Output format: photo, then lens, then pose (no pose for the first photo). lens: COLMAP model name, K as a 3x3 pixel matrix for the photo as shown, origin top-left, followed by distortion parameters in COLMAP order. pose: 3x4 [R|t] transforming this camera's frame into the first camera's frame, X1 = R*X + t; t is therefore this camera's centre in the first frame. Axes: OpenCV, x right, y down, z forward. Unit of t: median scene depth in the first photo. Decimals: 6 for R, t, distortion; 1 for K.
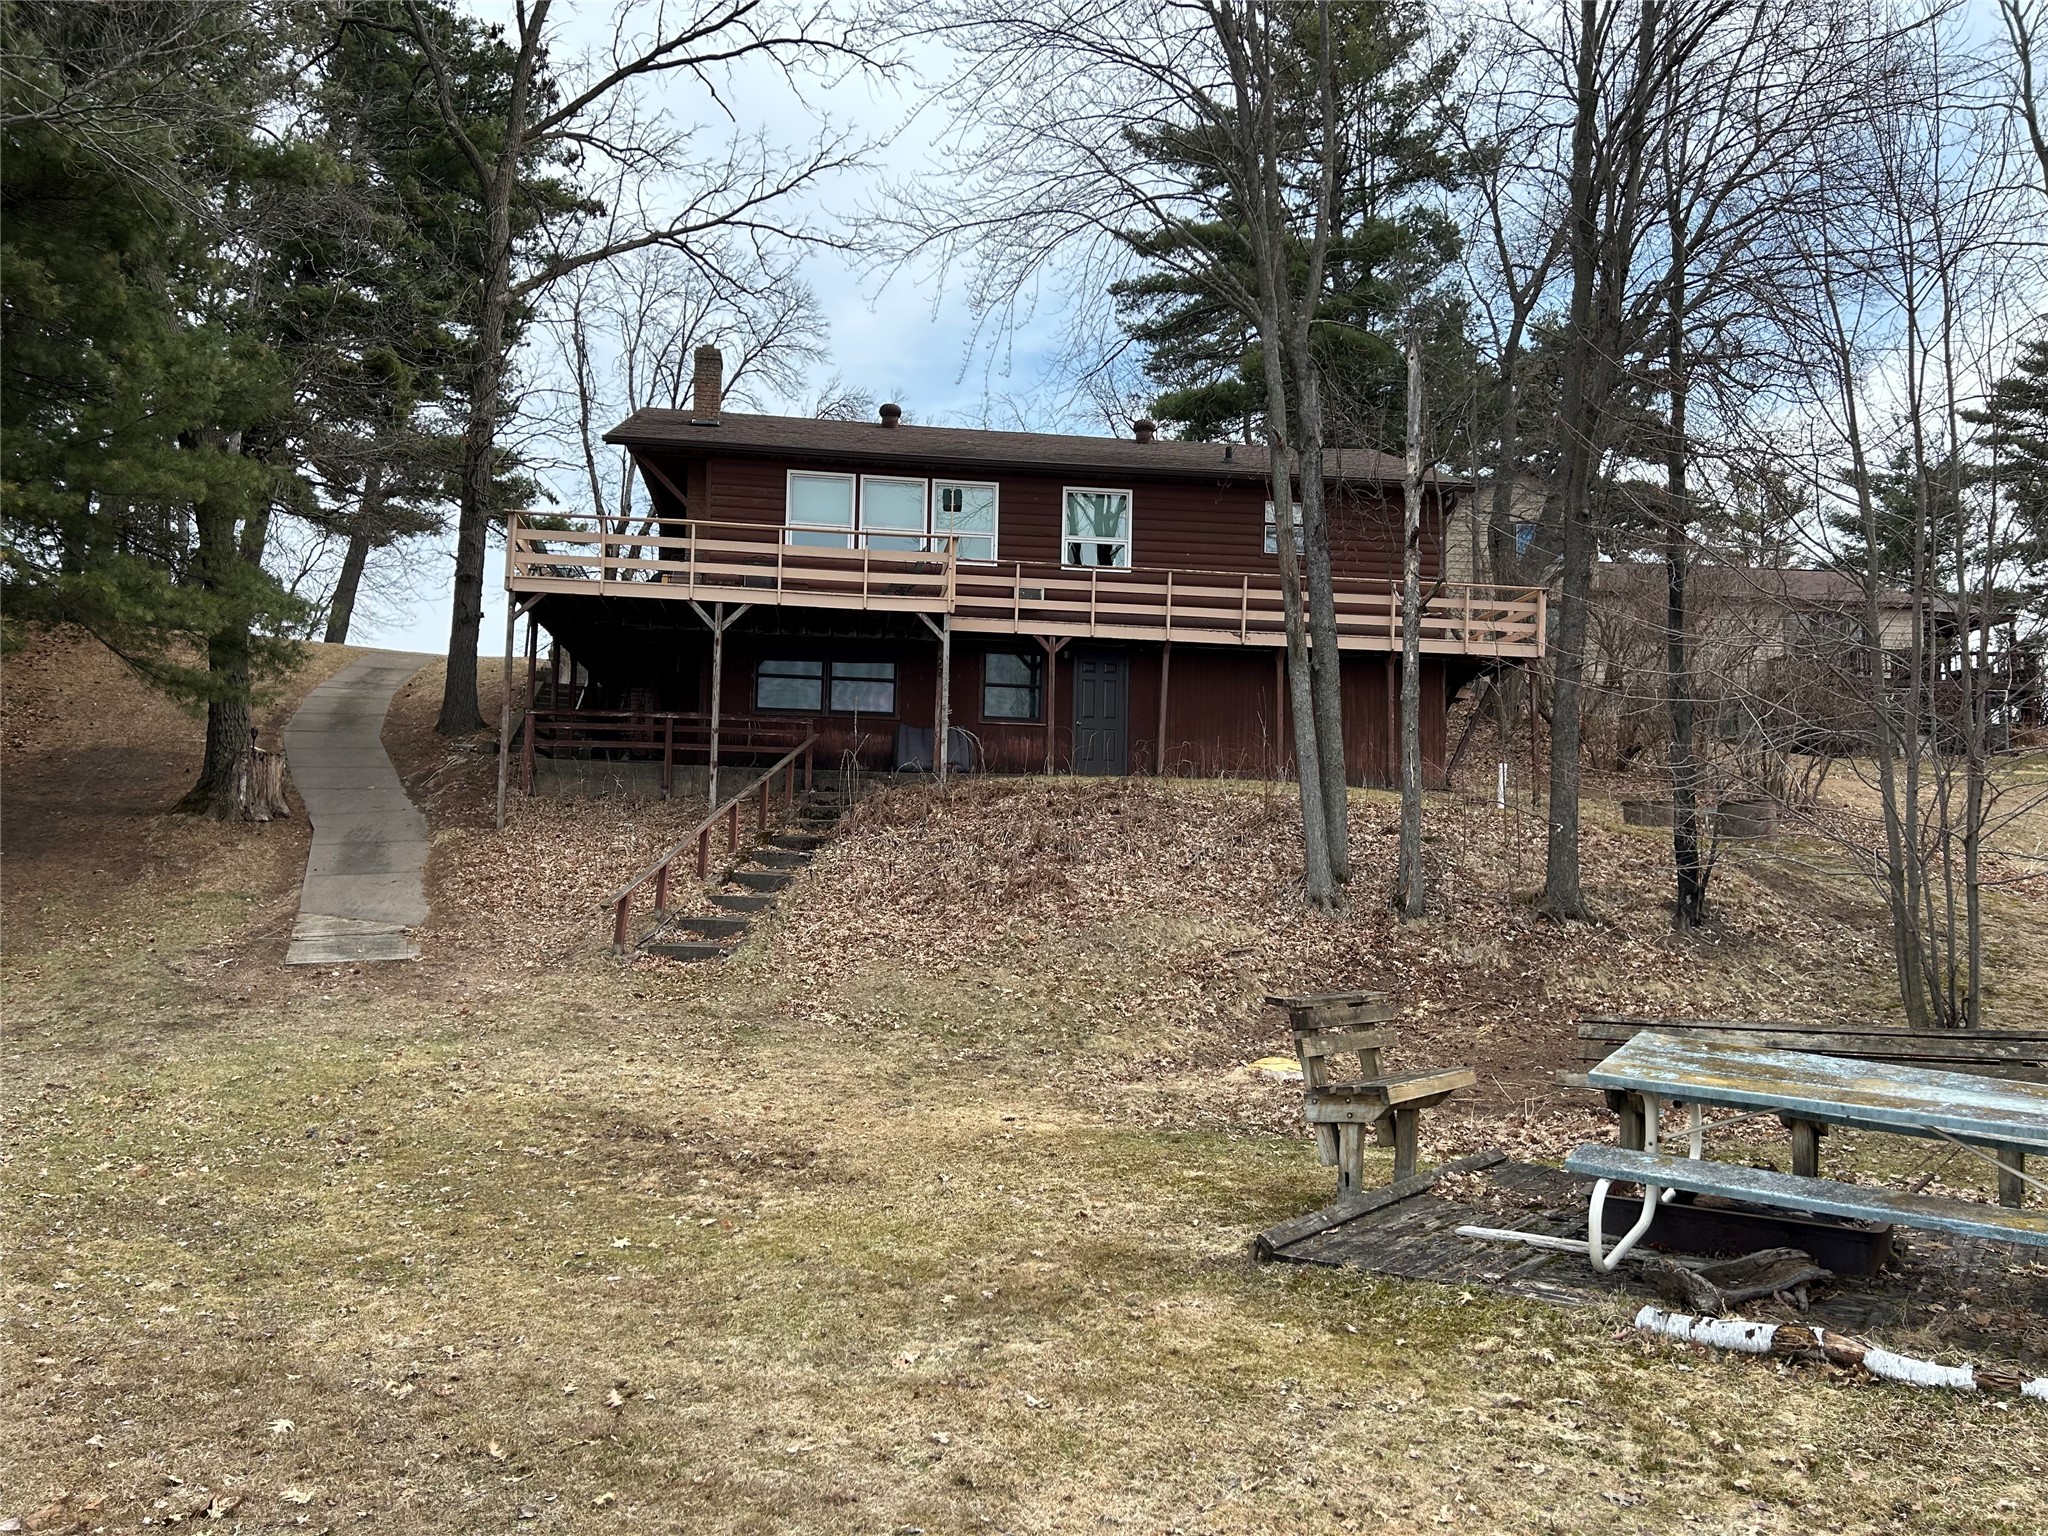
lens RADIAL K [[1499.5, 0, 1024.0], [0, 1499.5, 768.0], [0, 0, 1]] dist [0.055846, -0.053355]
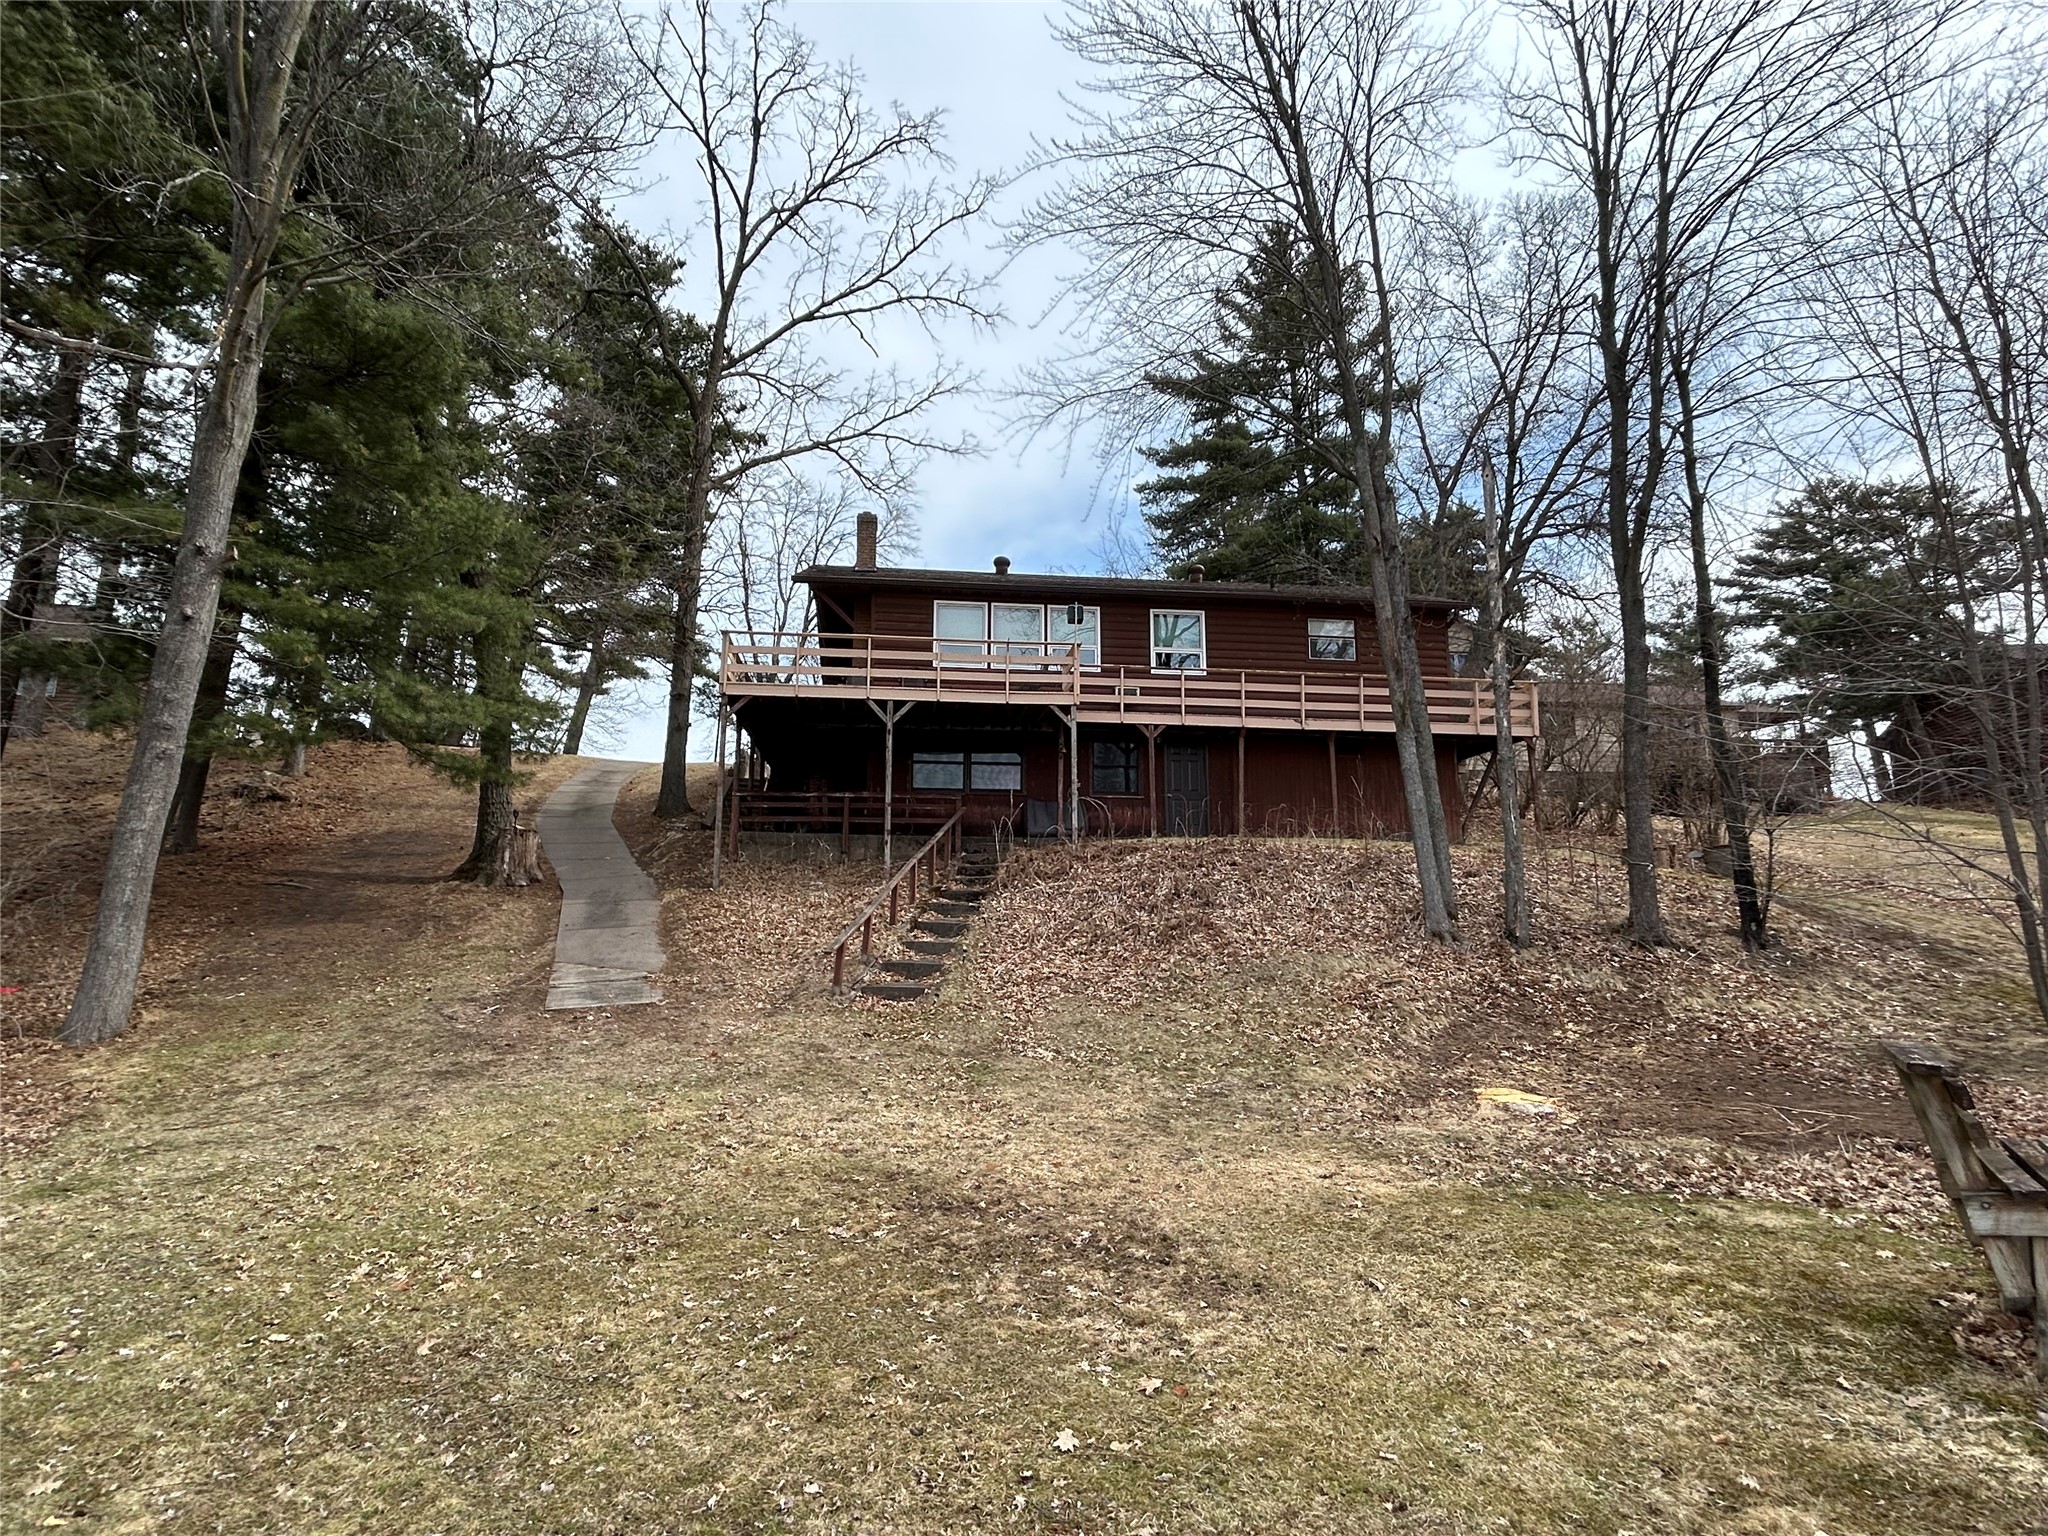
lens RADIAL K [[1039.8, 0, 1024.0], [0, 1039.8, 768.0], [0, 0, 1]] dist [-0.000631, -0.001147]
pose [[0.999748, -0.021248, -0.007207, -0.087508], [0.020622, 0.996741, -0.077993, 0.013152], [0.008840, 0.077825, 0.996928, 0.157349]]
